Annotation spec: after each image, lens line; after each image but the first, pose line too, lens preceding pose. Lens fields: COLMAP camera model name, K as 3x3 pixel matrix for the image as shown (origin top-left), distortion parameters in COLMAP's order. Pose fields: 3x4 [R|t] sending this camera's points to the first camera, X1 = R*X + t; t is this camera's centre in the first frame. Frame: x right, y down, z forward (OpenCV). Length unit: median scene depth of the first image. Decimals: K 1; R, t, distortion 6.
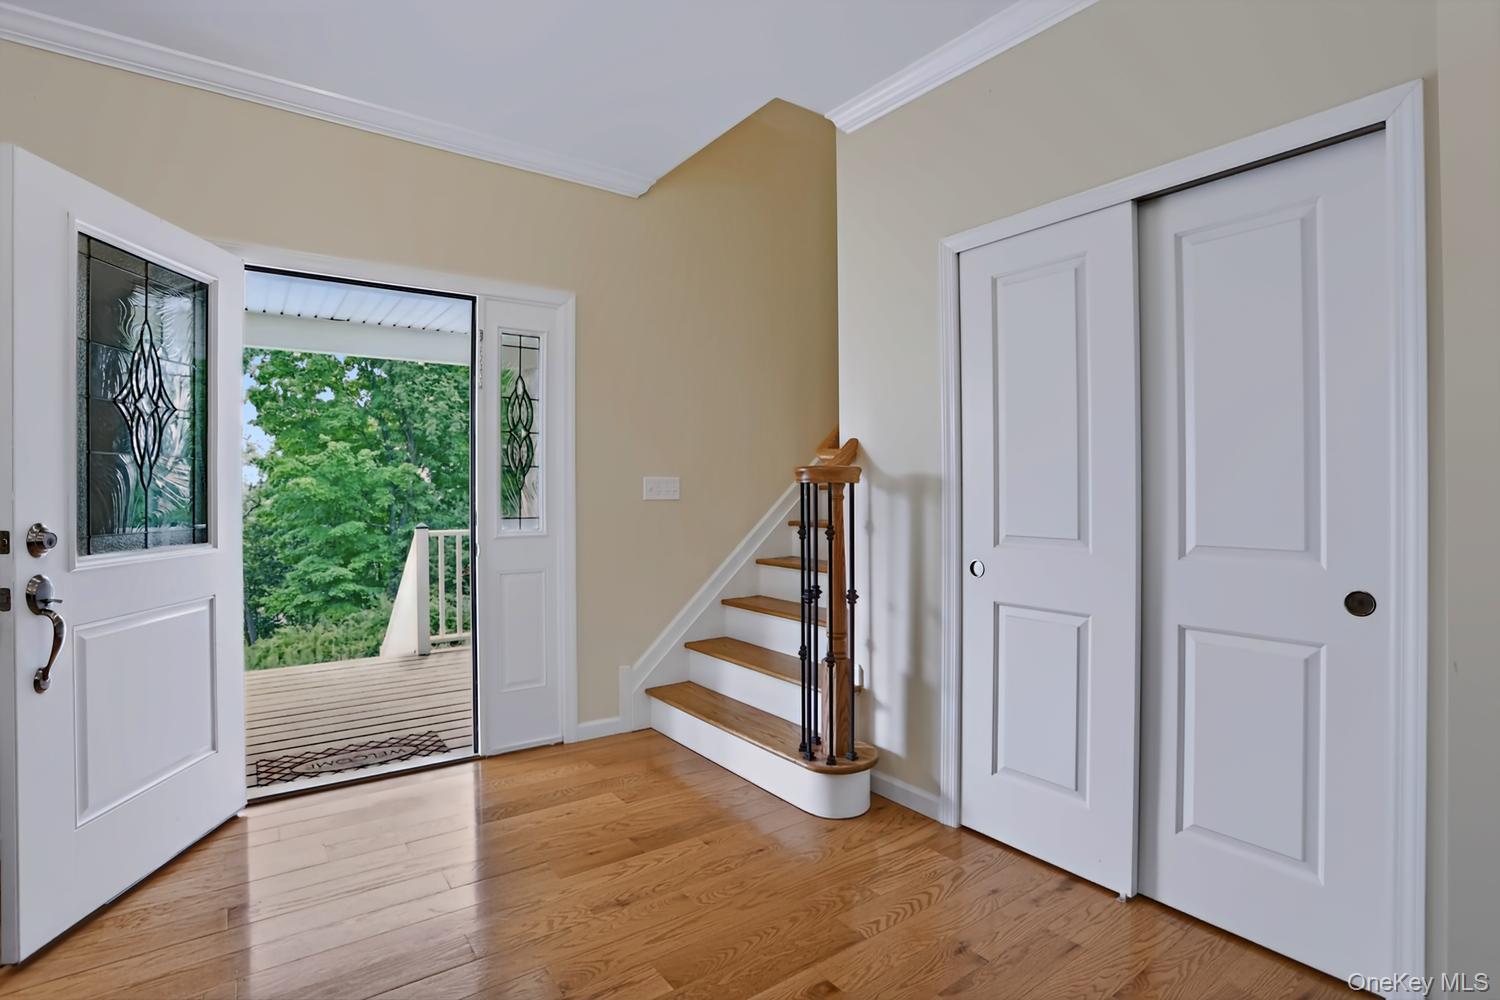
lens RADIAL K [[733.6, 0, 751.2], [0, 733.6, 482.2], [0, 0, 1]] dist [-0.084524, 0.033714]
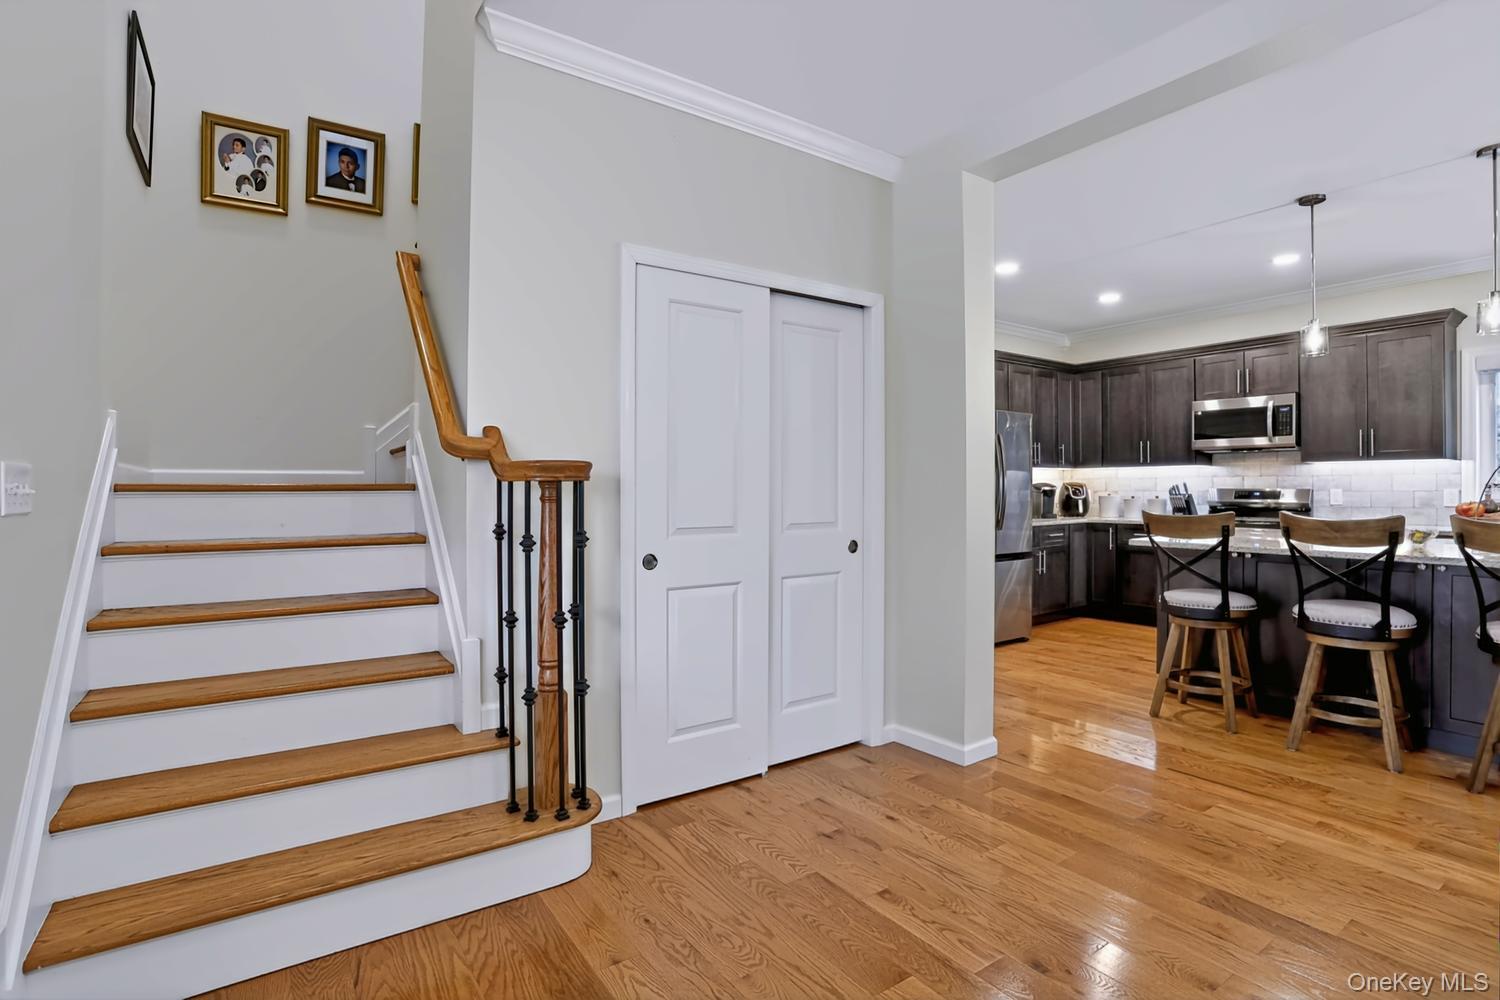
lens RADIAL K [[733.6, 0, 751.2], [0, 733.6, 482.2], [0, 0, 1]] dist [-0.084524, 0.033714]
pose [[0.016575, 0.009563, 0.999817, -0.913394], [-0.010506, 0.999901, -0.009390, 0.012191], [-0.999807, -0.010348, 0.016674, 0.976970]]
